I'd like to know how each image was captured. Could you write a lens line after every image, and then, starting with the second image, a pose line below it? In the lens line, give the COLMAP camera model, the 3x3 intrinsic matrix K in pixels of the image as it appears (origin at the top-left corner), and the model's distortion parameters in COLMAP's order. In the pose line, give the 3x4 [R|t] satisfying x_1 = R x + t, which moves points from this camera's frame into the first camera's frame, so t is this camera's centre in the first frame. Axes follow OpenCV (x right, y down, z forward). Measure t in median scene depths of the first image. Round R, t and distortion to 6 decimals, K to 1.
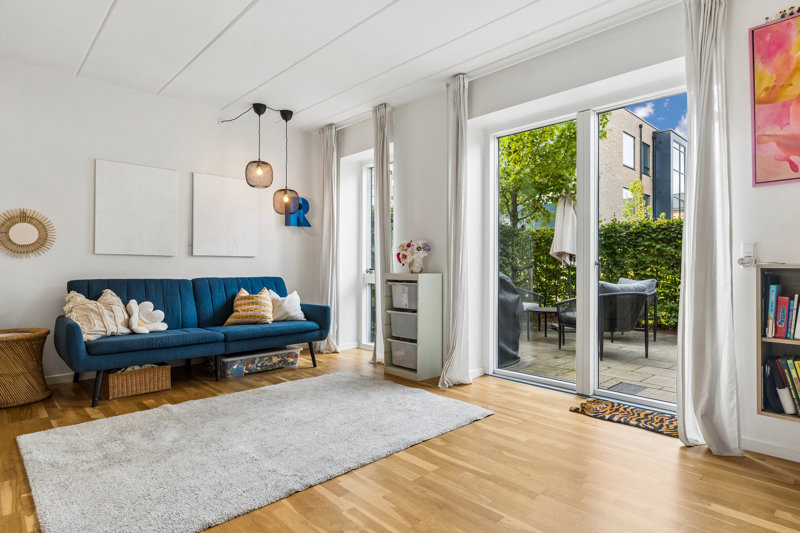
lens RADIAL K [[449.4, 0, 399.4], [0, 449.4, 262.3], [0, 0, 1]] dist [0.003008, 0.000798]
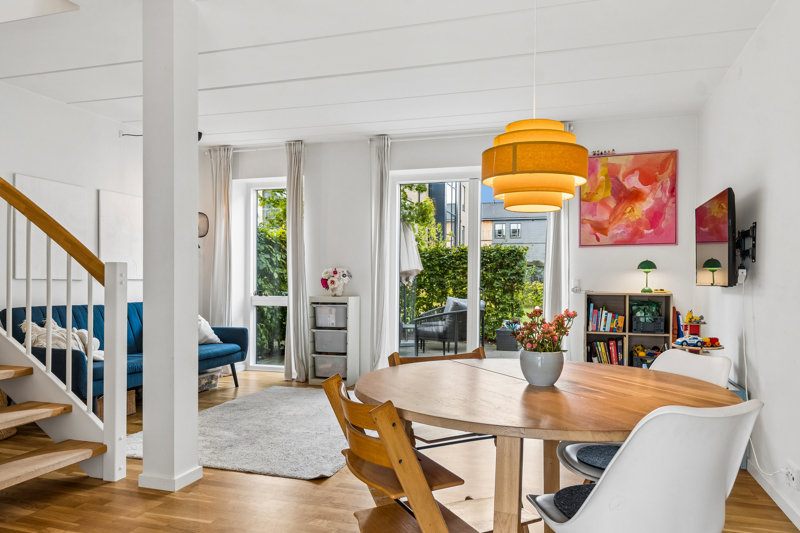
lens RADIAL K [[588.7, 0, 397.1], [0, 588.7, 290.6], [0, 0, 1]] dist [0.013241, 0.000679]
pose [[0.875560, -0.005654, 0.483076, -0.576037], [-0.008480, 0.999598, 0.027070, -0.033733], [-0.483034, -0.027797, 0.875160, -0.409960]]
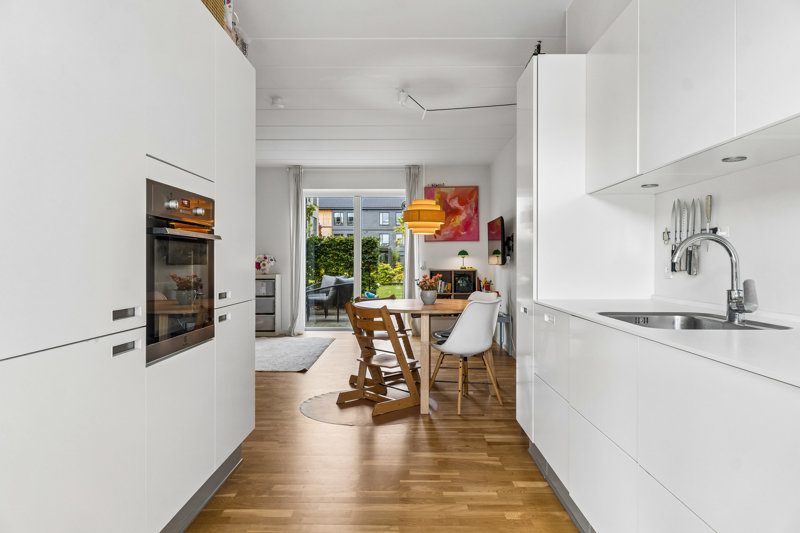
lens RADIAL K [[556.3, 0, 400.1], [0, 556.3, 264.8], [0, 0, 1]] dist [0.000102, -0.000005]
pose [[0.696303, -0.006213, 0.717721, -1.130685], [-0.003391, 0.999923, 0.011946, -0.039321], [-0.717740, -0.010752, 0.696228, -0.821835]]
